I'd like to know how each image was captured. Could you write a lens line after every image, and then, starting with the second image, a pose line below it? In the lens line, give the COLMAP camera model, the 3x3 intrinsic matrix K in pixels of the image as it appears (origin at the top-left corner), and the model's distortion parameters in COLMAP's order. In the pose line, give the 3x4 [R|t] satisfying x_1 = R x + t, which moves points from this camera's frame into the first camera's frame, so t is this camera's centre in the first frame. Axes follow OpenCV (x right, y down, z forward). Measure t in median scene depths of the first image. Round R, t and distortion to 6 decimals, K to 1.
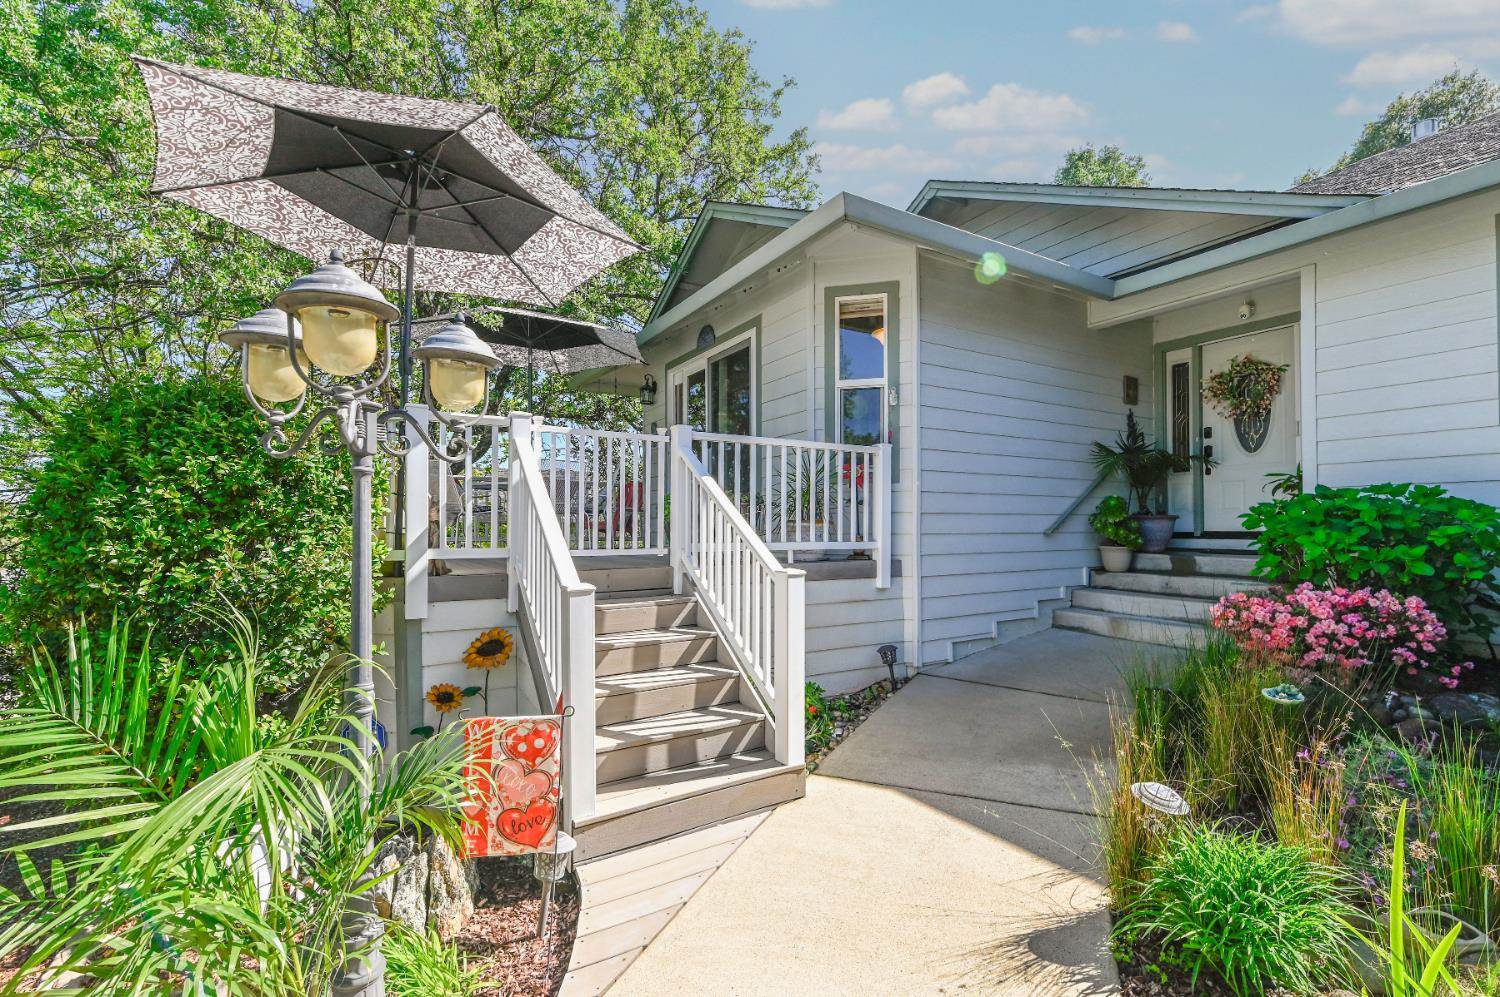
lens RADIAL K [[649.6, 0, 759.0], [0, 649.6, 500.4], [0, 0, 1]] dist [0.015474, -0.010519]
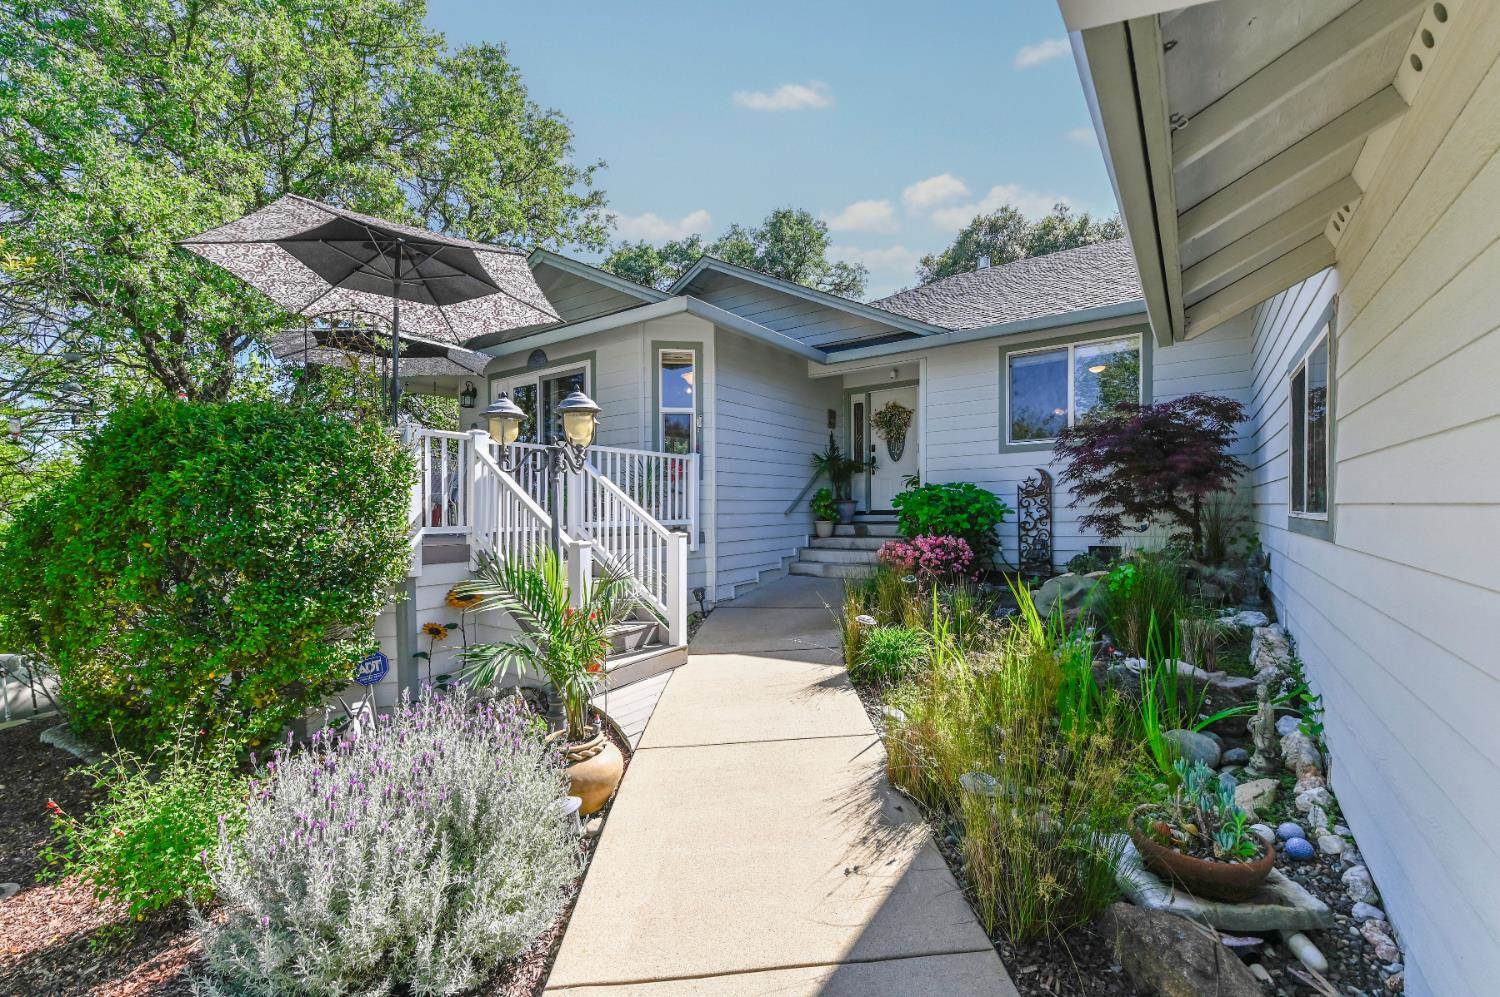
lens RADIAL K [[649.6, 0, 759.0], [0, 649.6, 500.4], [0, 0, 1]] dist [0.015474, -0.010519]
pose [[0.903622, -0.007416, 0.428266, -0.301033], [0.000481, 0.999867, 0.016299, -0.003547], [-0.428330, -0.014522, 0.903506, -0.387176]]
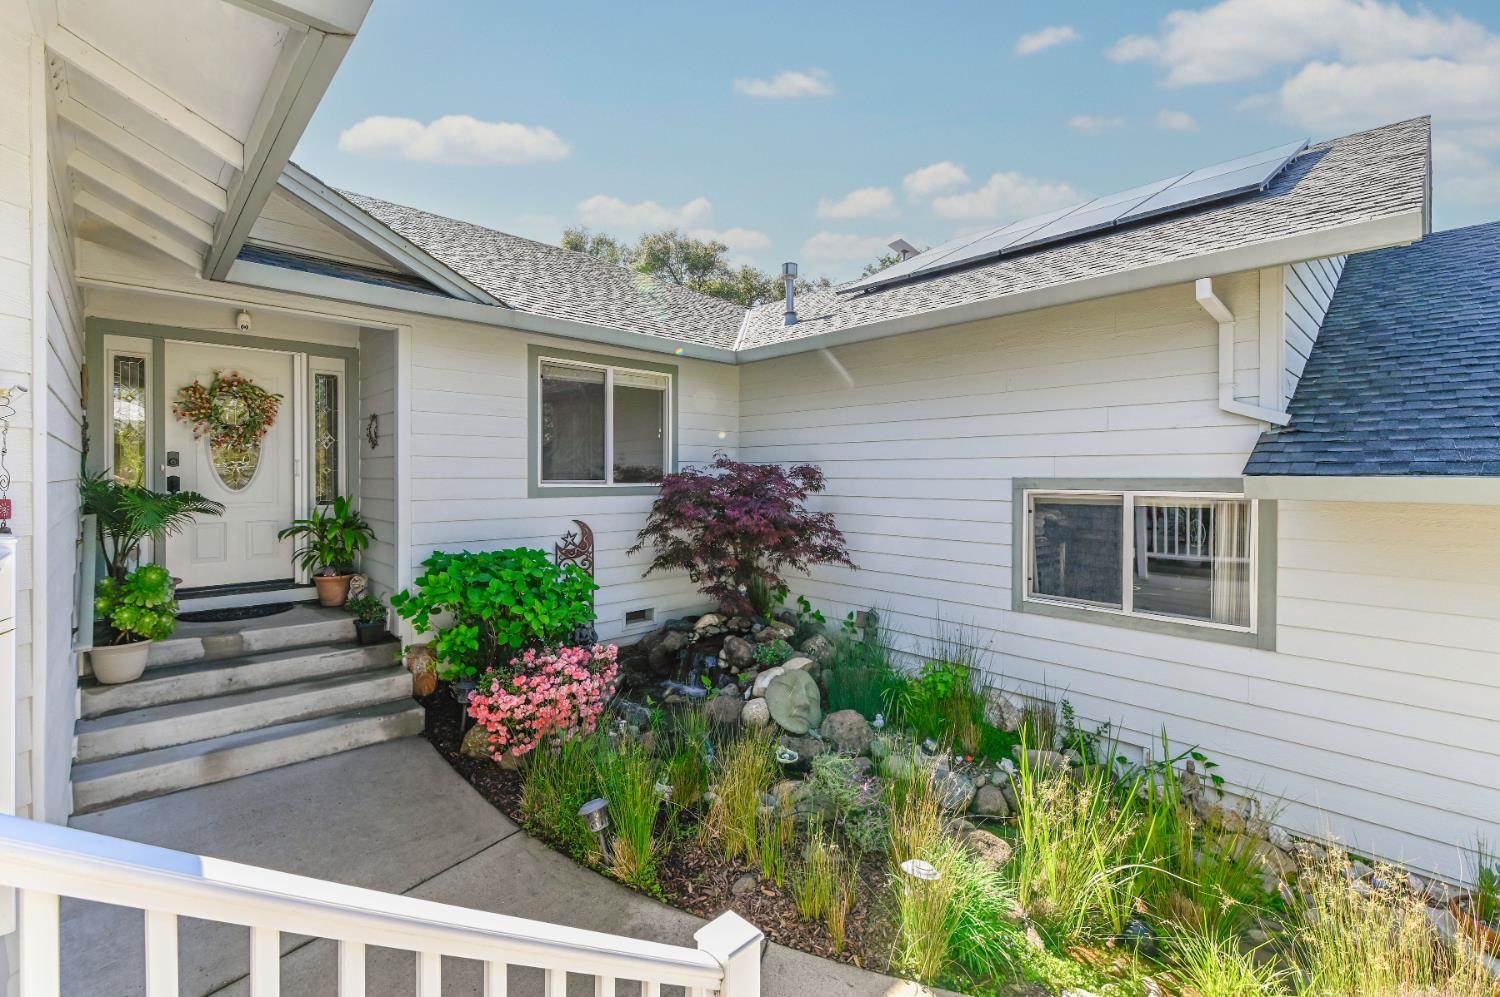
lens RADIAL K [[649.6, 0, 759.0], [0, 649.6, 500.4], [0, 0, 1]] dist [0.015474, -0.010519]
pose [[-0.238599, -0.031284, 0.970614, -0.262573], [-0.035767, 0.999086, 0.023409, -0.125910], [-0.970459, -0.029131, -0.239499, 0.663030]]
